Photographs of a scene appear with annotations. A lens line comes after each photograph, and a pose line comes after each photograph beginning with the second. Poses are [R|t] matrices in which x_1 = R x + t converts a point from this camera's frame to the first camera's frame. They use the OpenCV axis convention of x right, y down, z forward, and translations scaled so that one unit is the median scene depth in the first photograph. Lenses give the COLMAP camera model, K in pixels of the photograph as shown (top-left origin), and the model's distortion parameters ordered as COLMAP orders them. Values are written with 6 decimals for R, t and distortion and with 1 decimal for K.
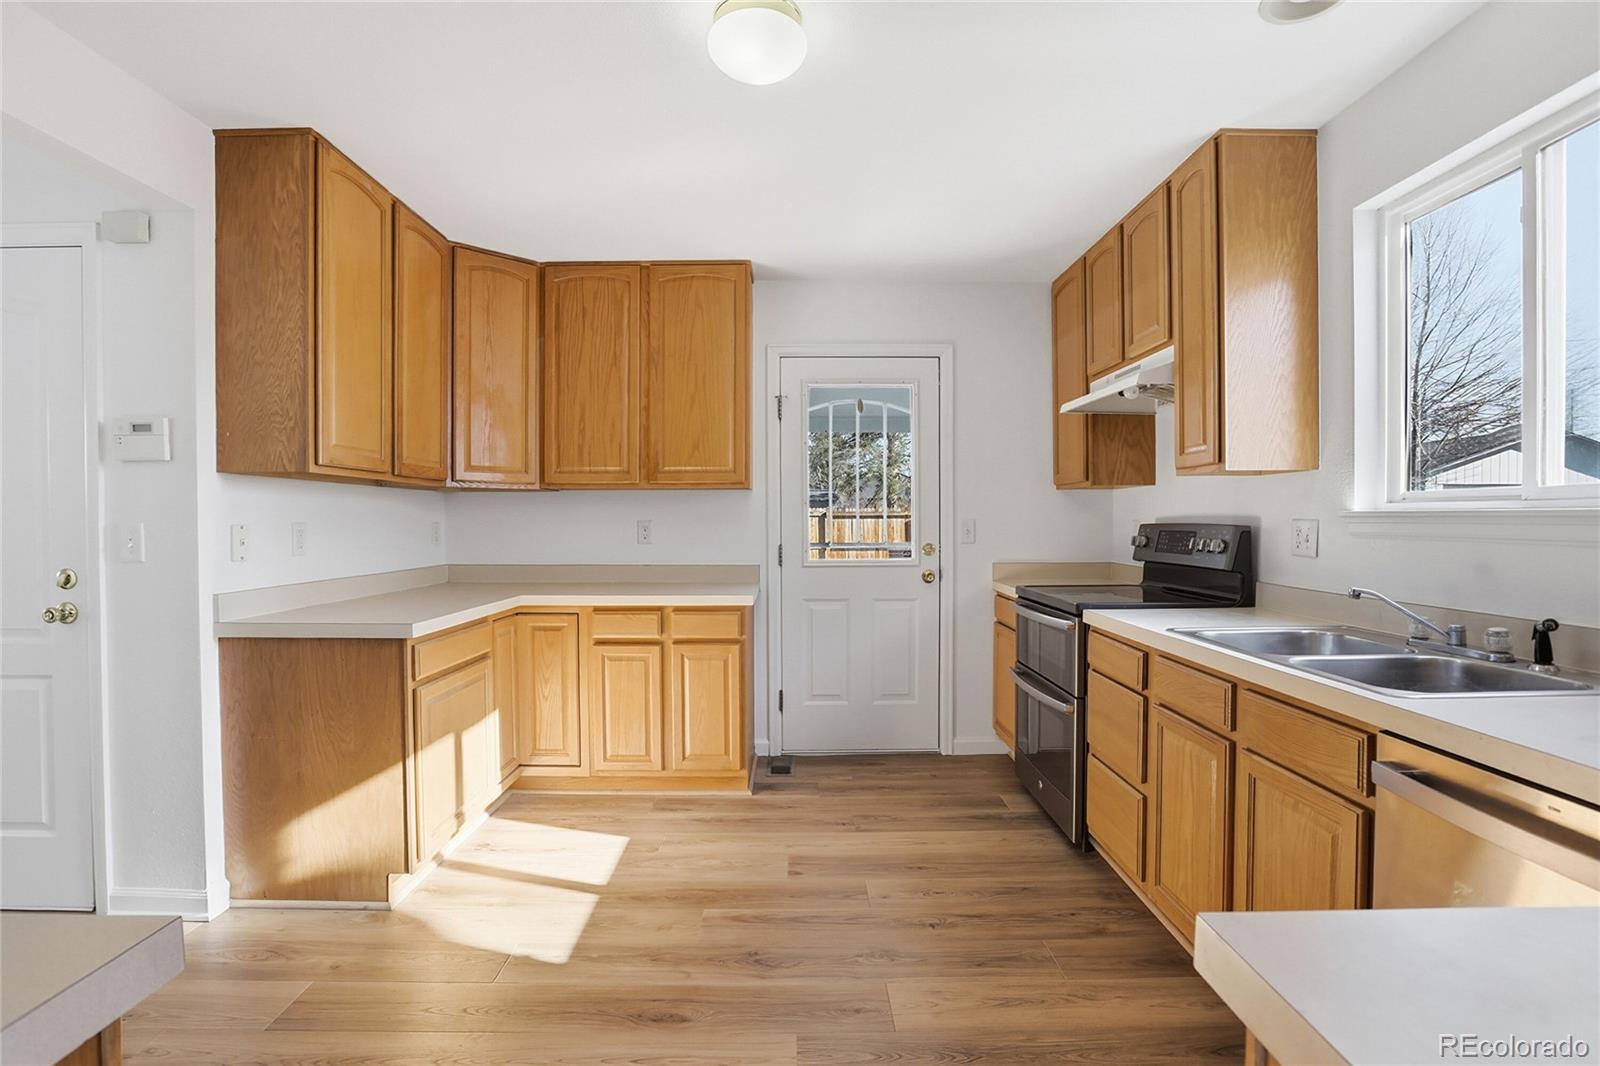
lens RADIAL K [[726.6, 0, 800.6], [0, 726.6, 526.0], [0, 0, 1]] dist [-0.030397, -0.000242]
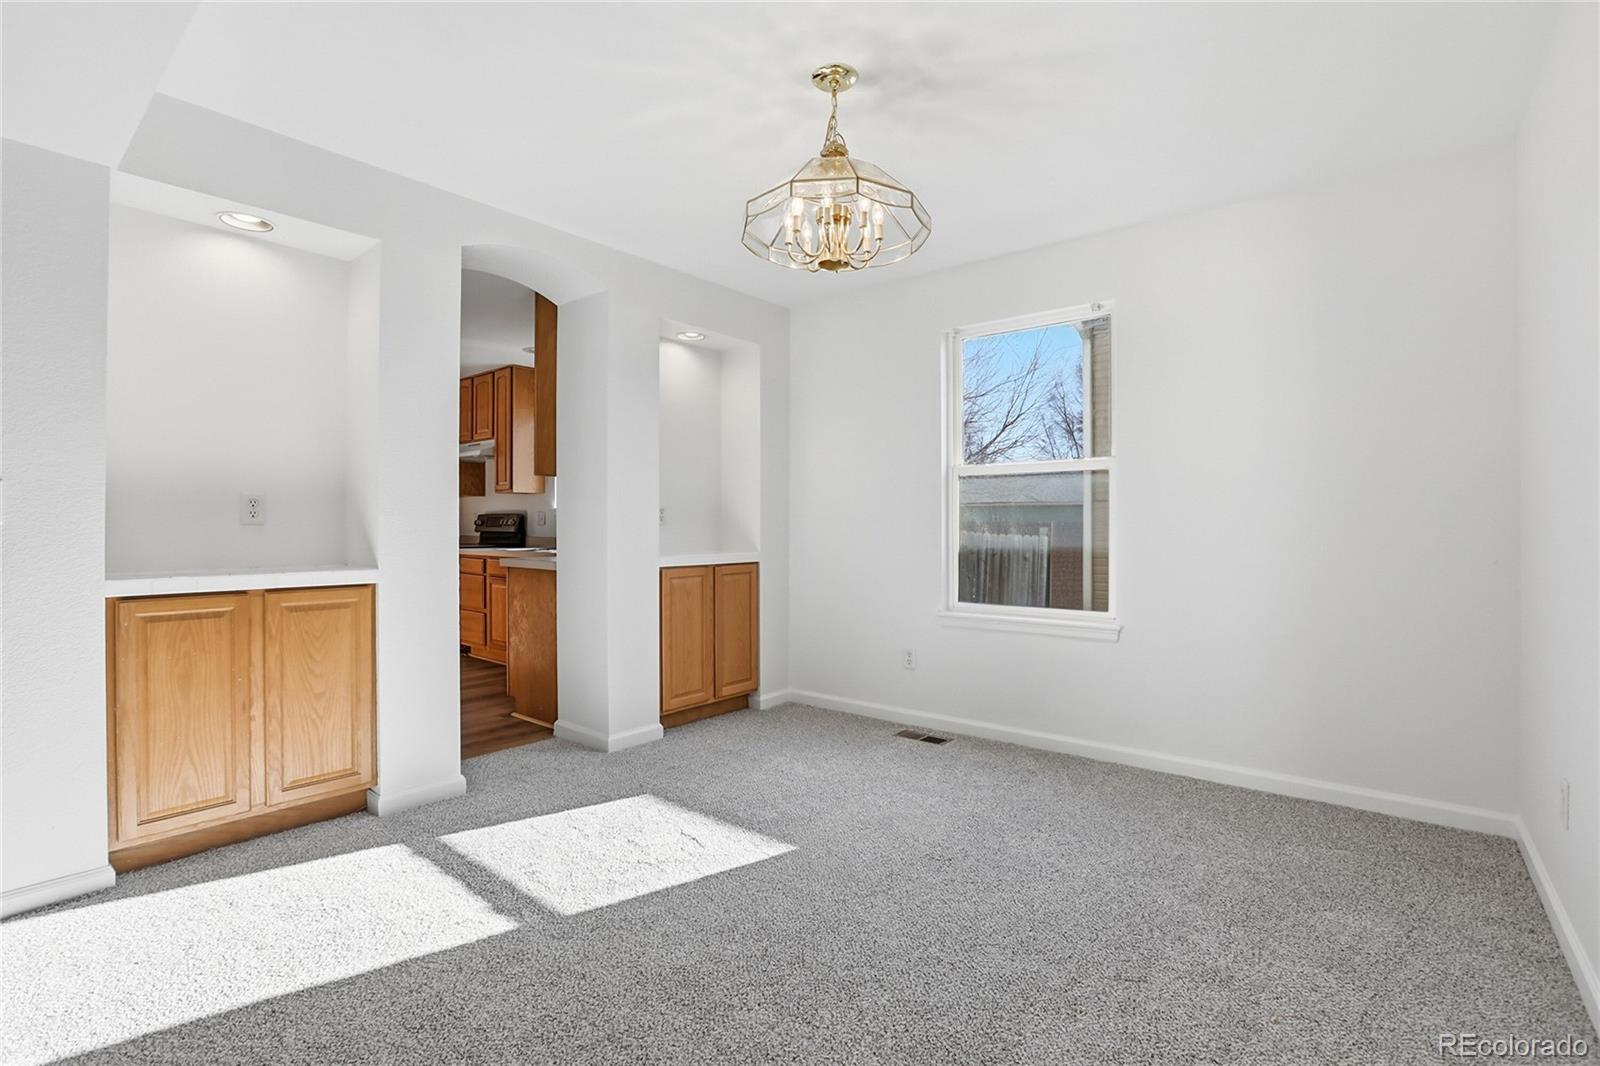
lens RADIAL K [[726.6, 0, 803.5], [0, 726.6, 527.0], [0, 0, 1]] dist [-0.030397, -0.000242]
pose [[0.633886, -0.000107, 0.773427, -0.704837], [0.004550, 0.999983, -0.003591, 0.057791], [-0.773413, 0.005796, 0.633876, -1.351309]]
